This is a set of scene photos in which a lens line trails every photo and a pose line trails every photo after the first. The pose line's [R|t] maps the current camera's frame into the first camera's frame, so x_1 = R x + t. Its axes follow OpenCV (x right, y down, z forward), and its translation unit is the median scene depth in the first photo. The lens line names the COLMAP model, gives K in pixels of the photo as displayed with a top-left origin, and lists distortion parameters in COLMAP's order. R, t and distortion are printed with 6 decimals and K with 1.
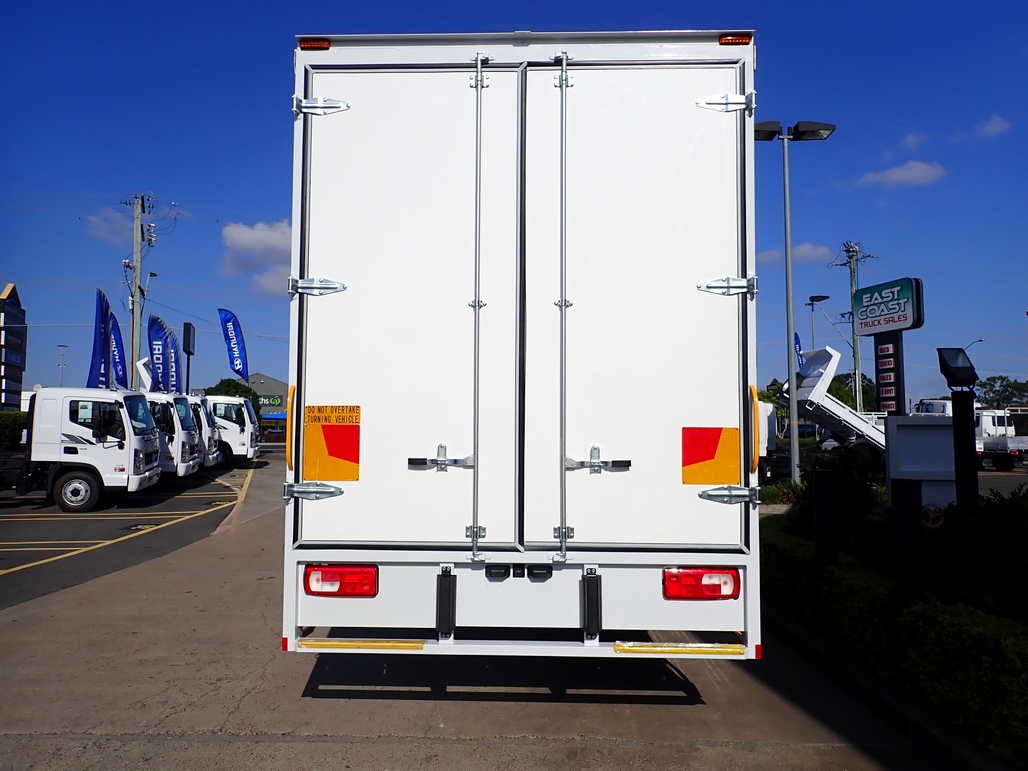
lens RADIAL K [[769.7, 0, 513.7], [0, 769.7, 379.3], [0, 0, 1]] dist [-0.006481, -0.006270]
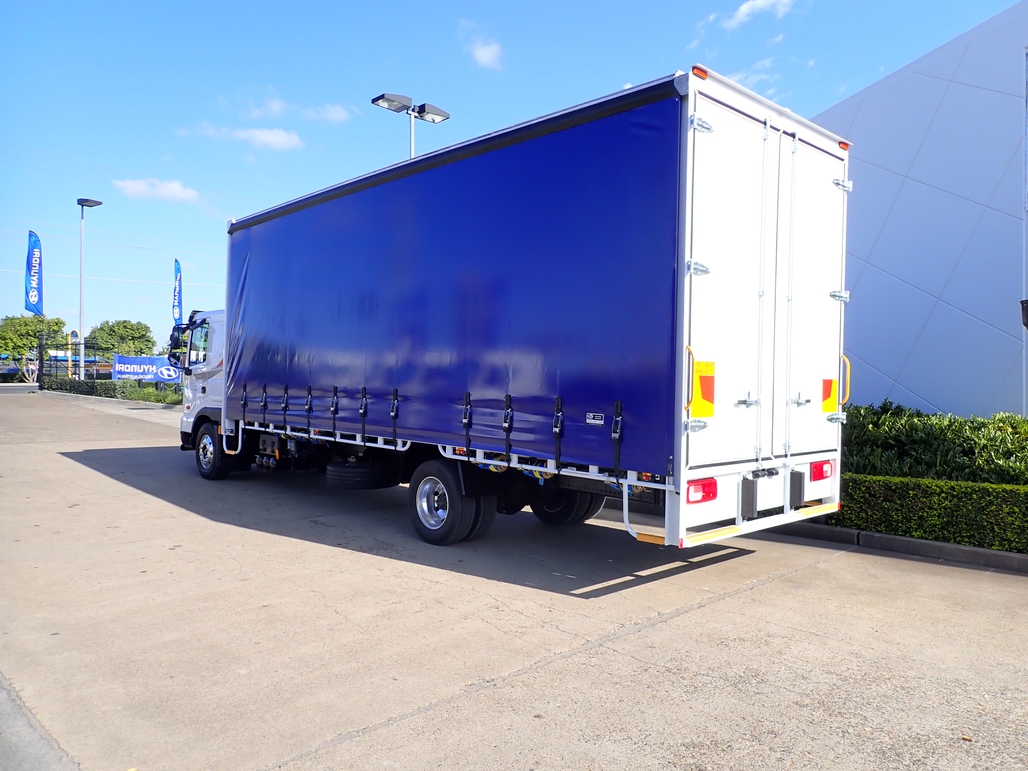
lens RADIAL K [[760.4, 0, 514.0], [0, 760.4, 385.5], [0, 0, 1]] dist [0.001311, 0.000033]
pose [[0.703692, -0.001609, 0.710503, -1.399522], [-0.052986, 0.997094, 0.054736, 0.021672], [-0.708526, -0.076163, 0.701562, 0.310581]]
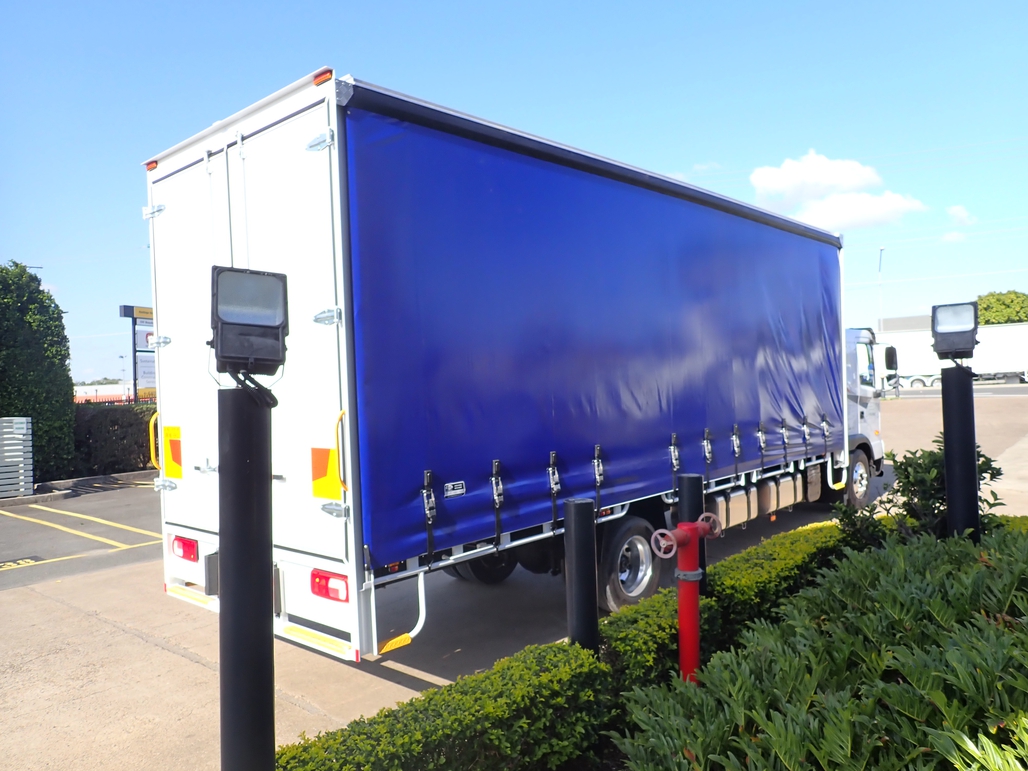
lens RADIAL K [[772.6, 0, 513.8], [0, 772.6, 371.9], [0, 0, 1]] dist [-0.003368, -0.005108]
pose [[0.761854, -0.040976, -0.646452, 1.163123], [0.084683, 0.995732, 0.036684, -0.062025], [0.642190, -0.082691, 0.762072, 0.332797]]
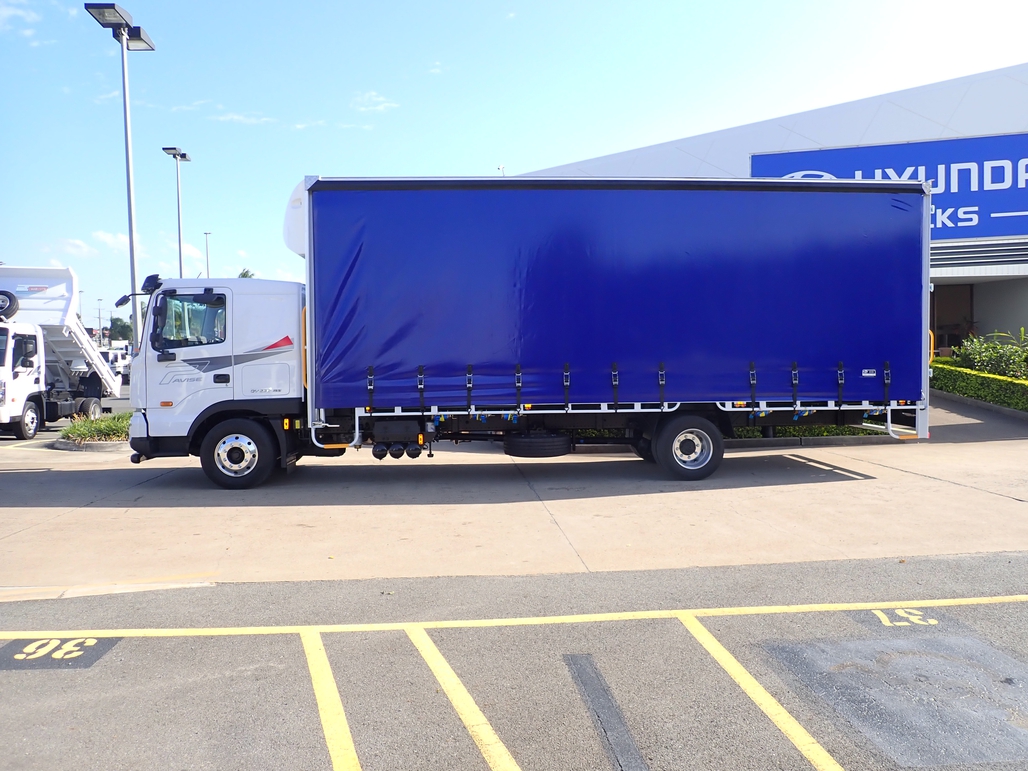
lens RADIAL K [[760.4, 0, 514.0], [0, 760.4, 385.5], [0, 0, 1]] dist [0.001311, 0.000033]
pose [[-0.097262, -0.042508, 0.994351, -2.487123], [-0.046279, 0.998200, 0.038146, 0.147678], [-0.994182, -0.042307, -0.099055, 2.429650]]
